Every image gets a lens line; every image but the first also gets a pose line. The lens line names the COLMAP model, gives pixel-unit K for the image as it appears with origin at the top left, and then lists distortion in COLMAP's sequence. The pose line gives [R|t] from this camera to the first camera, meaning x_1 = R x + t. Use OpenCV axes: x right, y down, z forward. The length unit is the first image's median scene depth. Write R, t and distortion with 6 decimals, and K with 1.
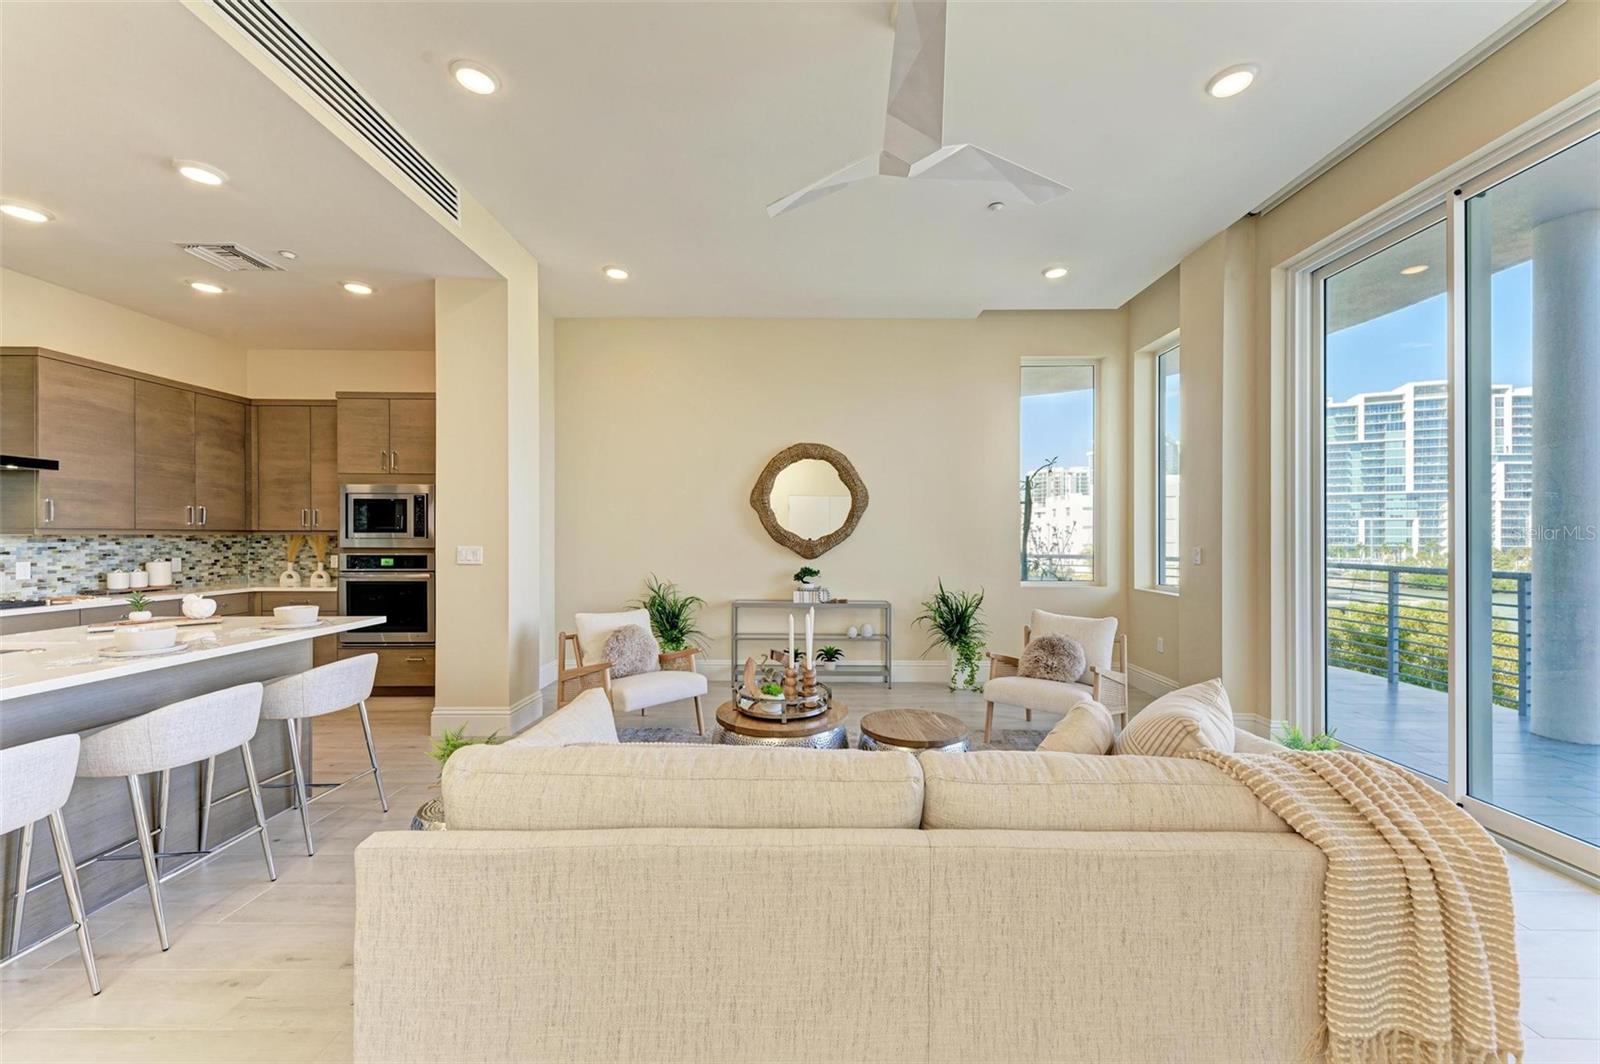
lens RADIAL K [[603.0, 0, 807.5], [0, 603.0, 537.8], [0, 0, 1]] dist [0.021021, -0.007272]
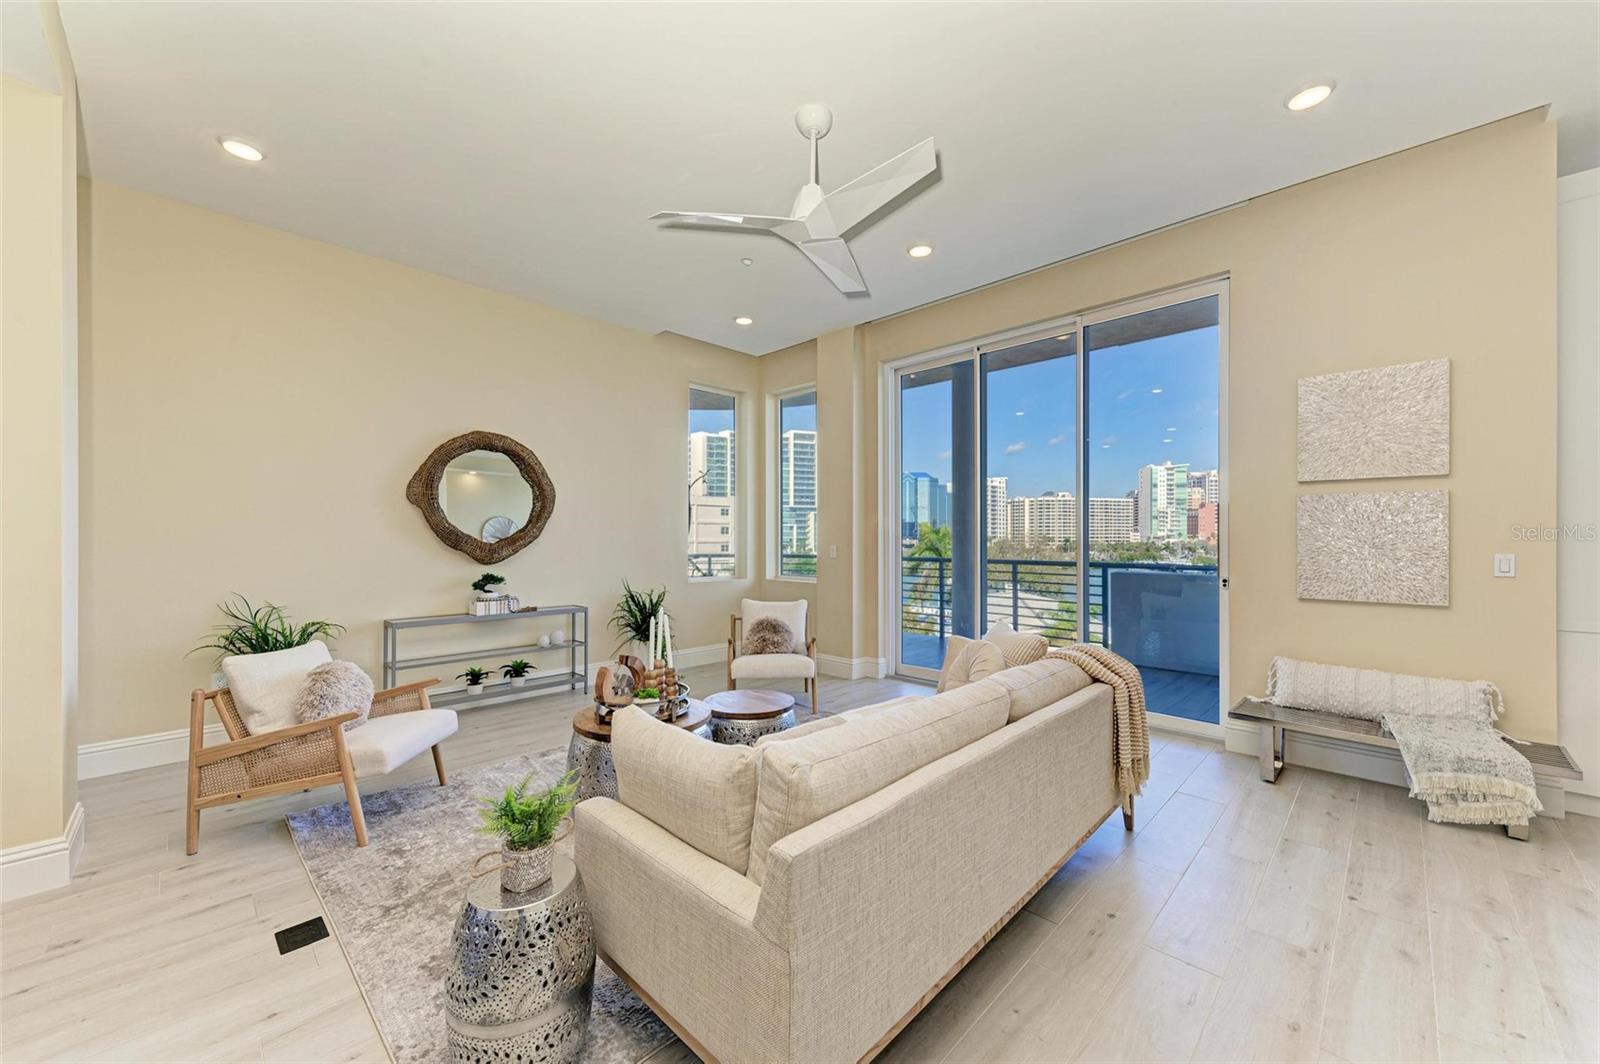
lens RADIAL K [[603.0, 0, 803.0], [0, 603.0, 534.7], [0, 0, 1]] dist [0.021021, -0.007272]
pose [[0.697220, 0.001957, 0.716854, -0.346887], [0.003063, 0.999979, -0.005709, -0.001585], [-0.716850, 0.006176, 0.697200, 0.072464]]
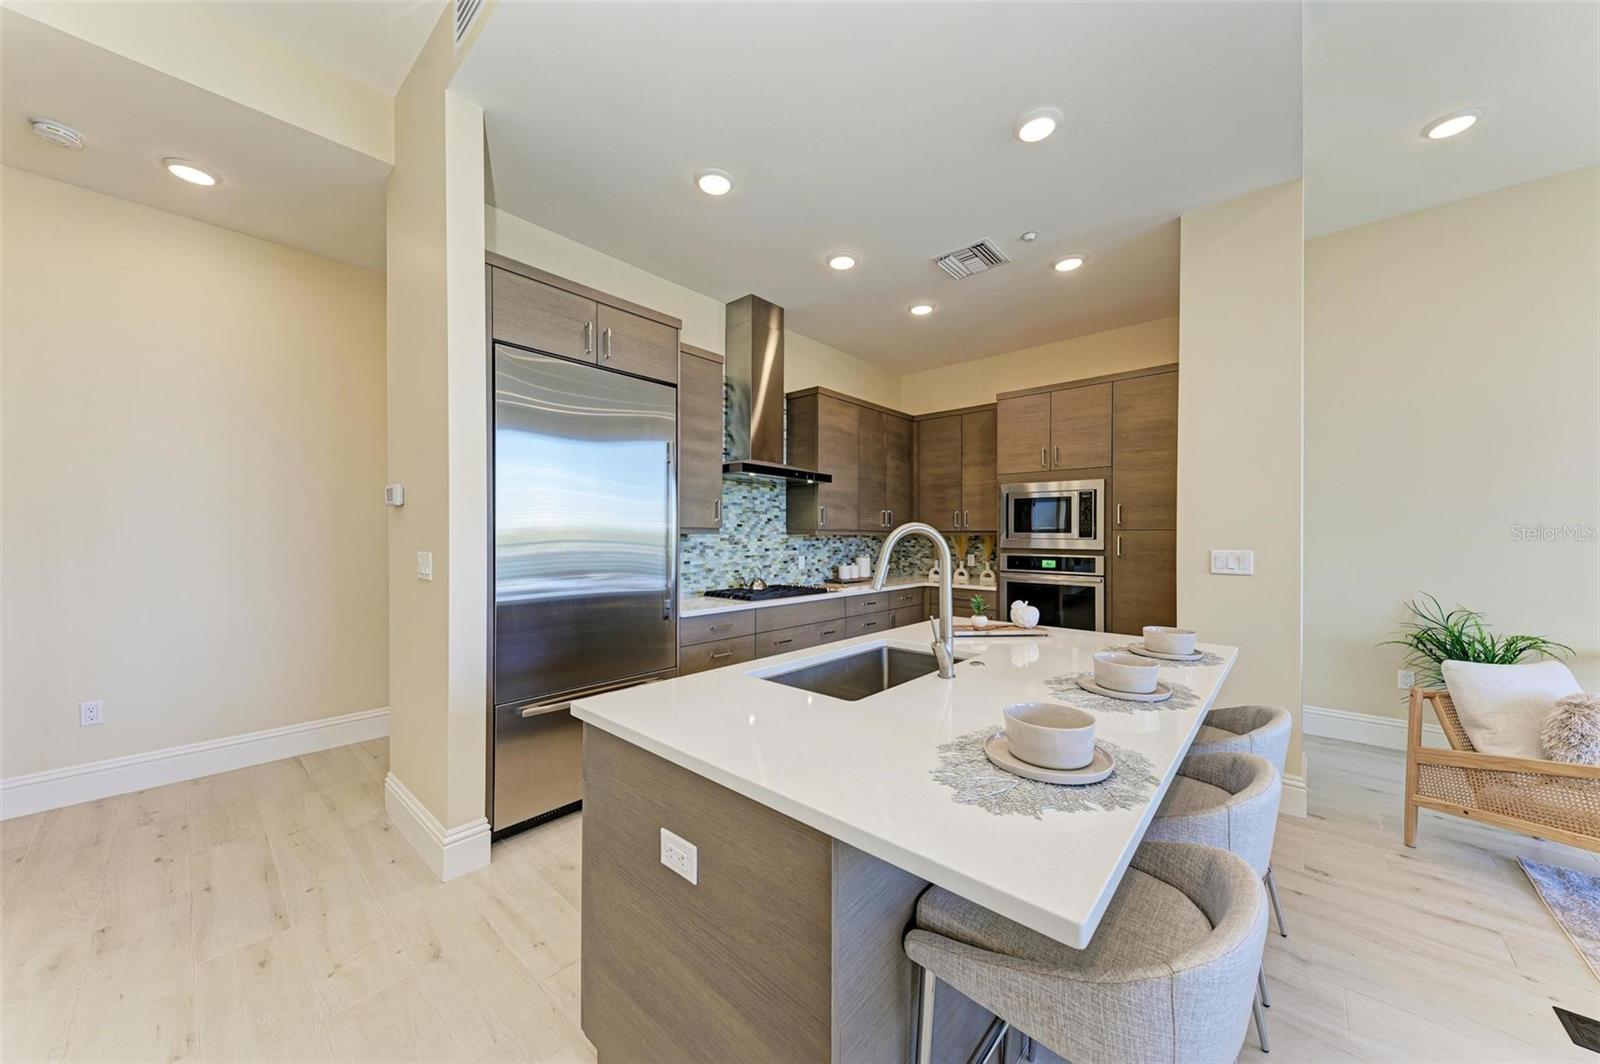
lens RADIAL K [[554.6, 0, 802.4], [0, 554.6, 534.7], [0, 0, 1]] dist [0.013816, -0.004982]
pose [[0.748204, -0.000544, -0.663469, -0.404298], [-0.003263, 0.999985, -0.004500, -0.000102], [0.663461, 0.005532, 0.748190, 0.096945]]
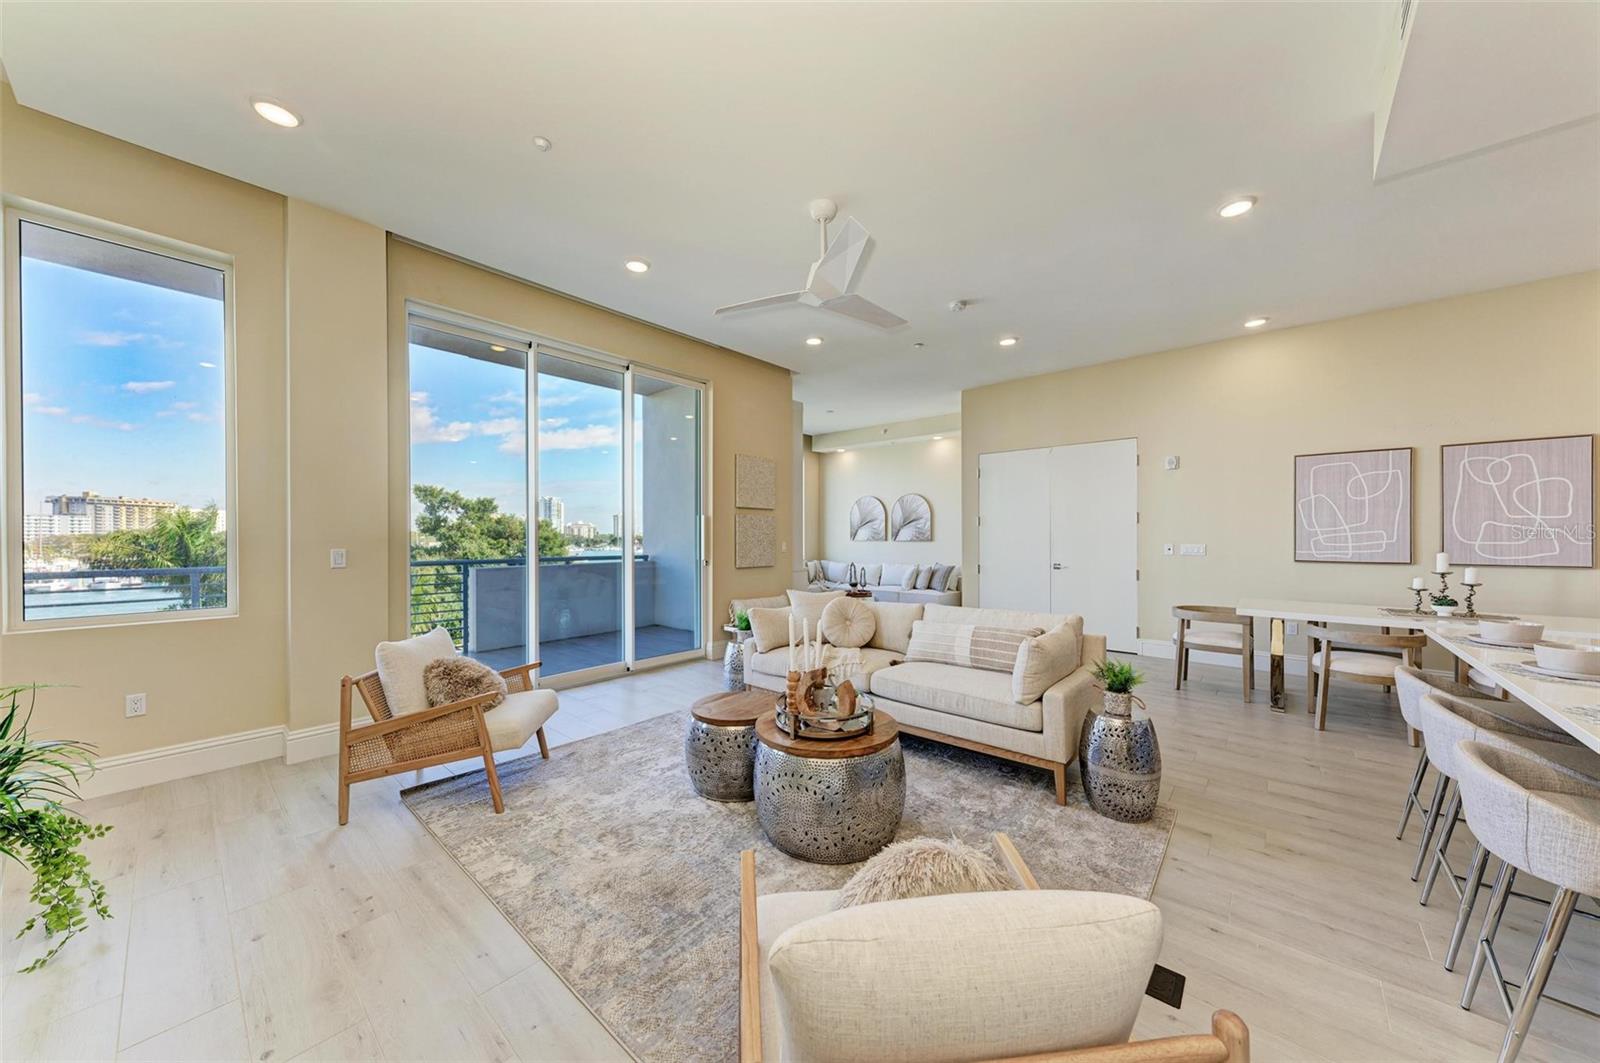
lens RADIAL K [[547.5, 0, 800.8], [0, 547.5, 538.0], [0, 0, 1]] dist [0.008858, -0.001857]
pose [[-0.752831, -0.003797, 0.658203, -0.340753], [0.001190, 0.999974, 0.007130, -0.005689], [-0.658213, 0.006151, -0.752807, 1.004947]]
